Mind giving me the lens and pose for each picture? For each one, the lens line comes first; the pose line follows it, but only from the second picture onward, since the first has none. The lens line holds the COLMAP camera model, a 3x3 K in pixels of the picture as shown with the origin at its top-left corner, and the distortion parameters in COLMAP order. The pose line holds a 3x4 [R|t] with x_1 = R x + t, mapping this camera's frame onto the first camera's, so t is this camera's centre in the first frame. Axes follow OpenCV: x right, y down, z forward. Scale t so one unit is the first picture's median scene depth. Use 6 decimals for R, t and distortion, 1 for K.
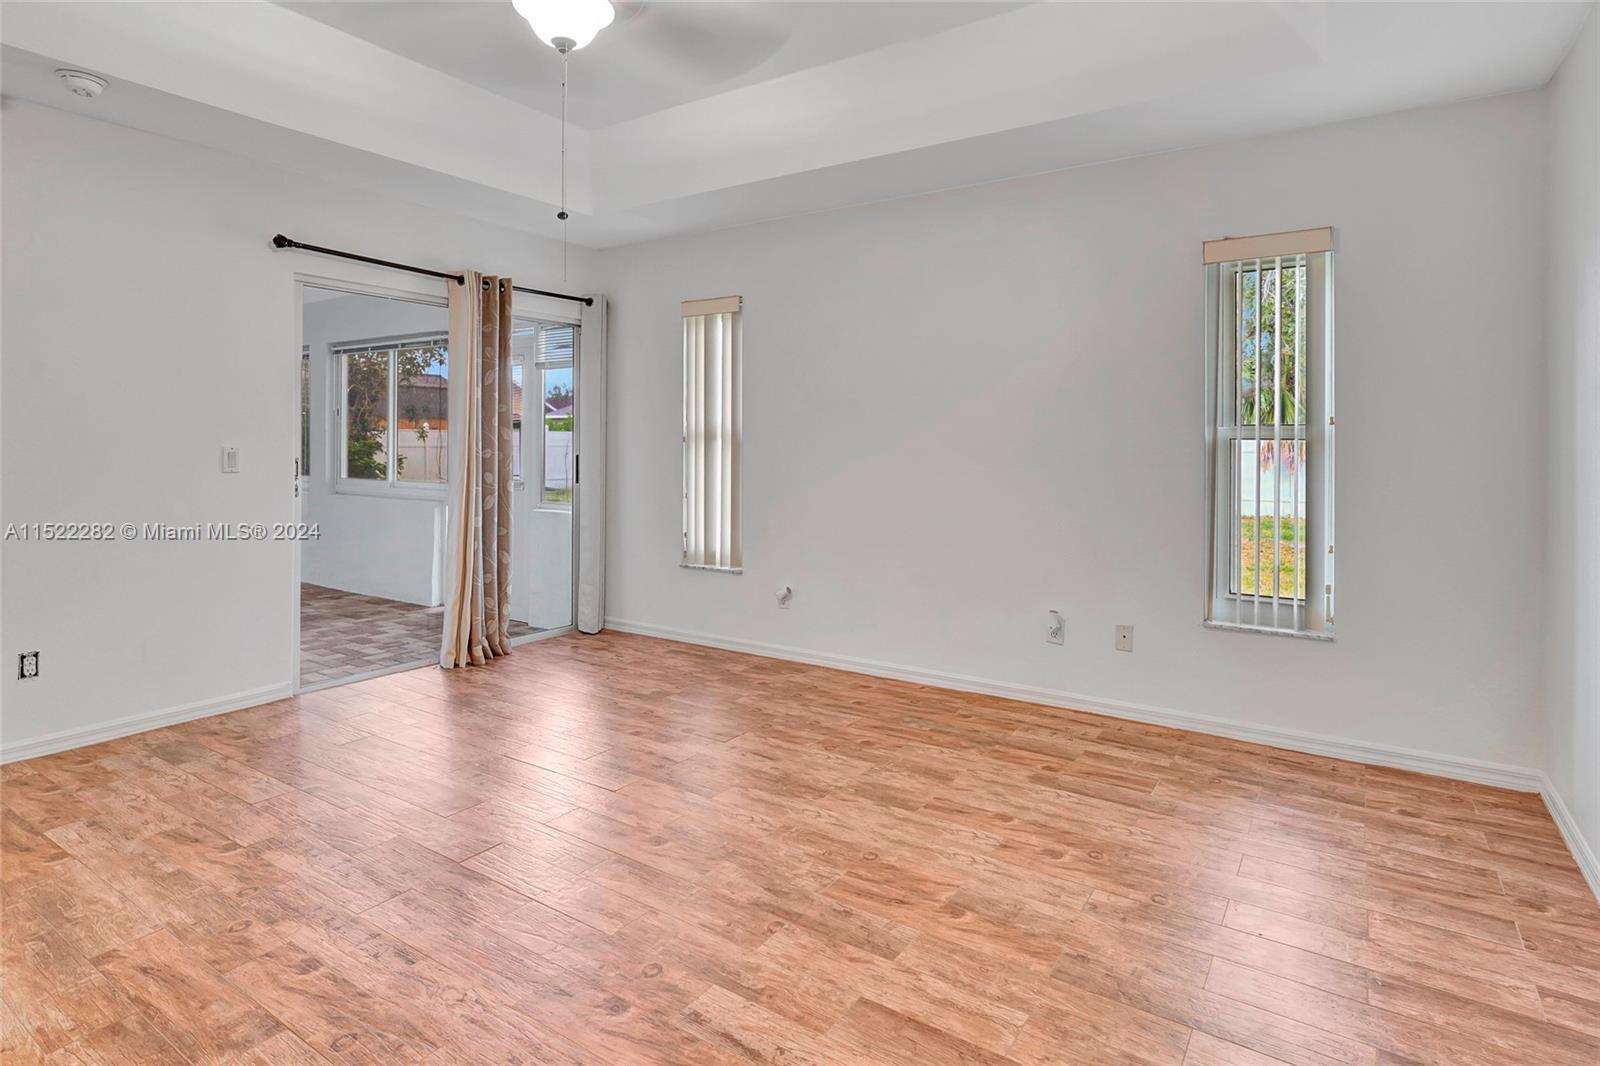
lens RADIAL K [[851.5, 0, 797.9], [0, 851.5, 457.7], [0, 0, 1]] dist [-0.001445, 0.000333]
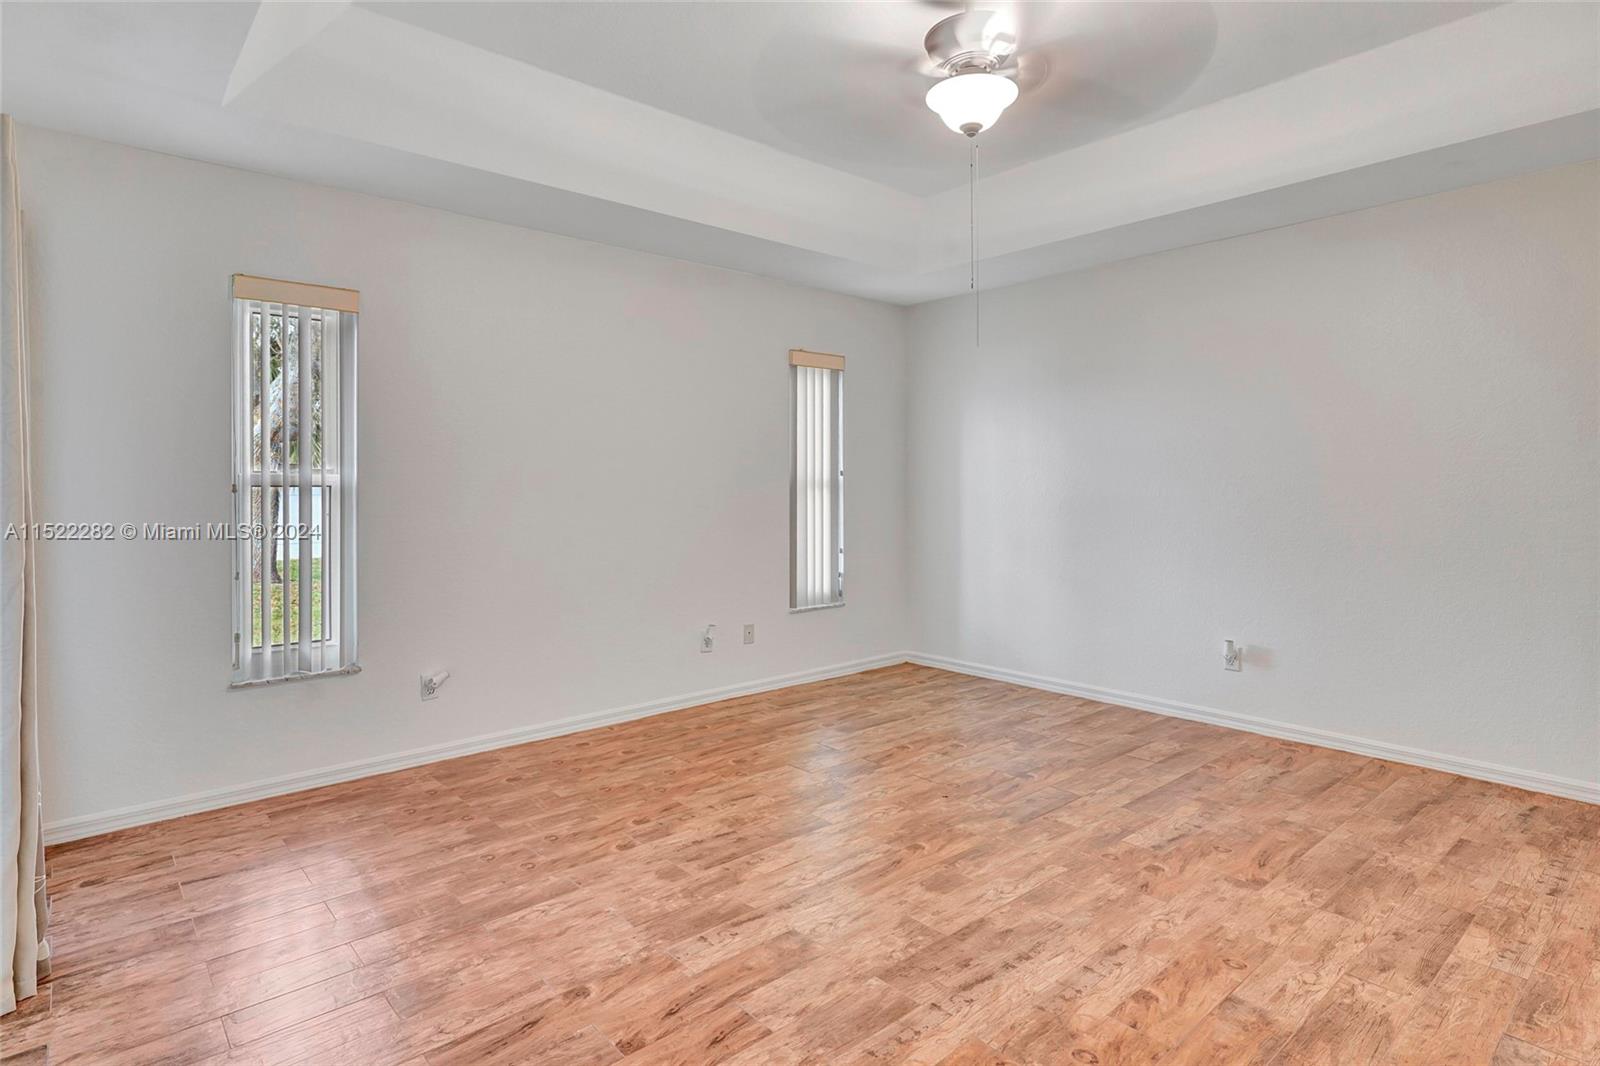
lens RADIAL K [[839.0, 0, 799.4], [0, 839.0, 483.0], [0, 0, 1]] dist [-0.002235, -0.001580]
pose [[0.255887, -0.000832, 0.966706, -1.524295], [0.025225, 0.999665, -0.005816, -0.024694], [-0.966377, 0.025874, 0.255823, 1.037393]]
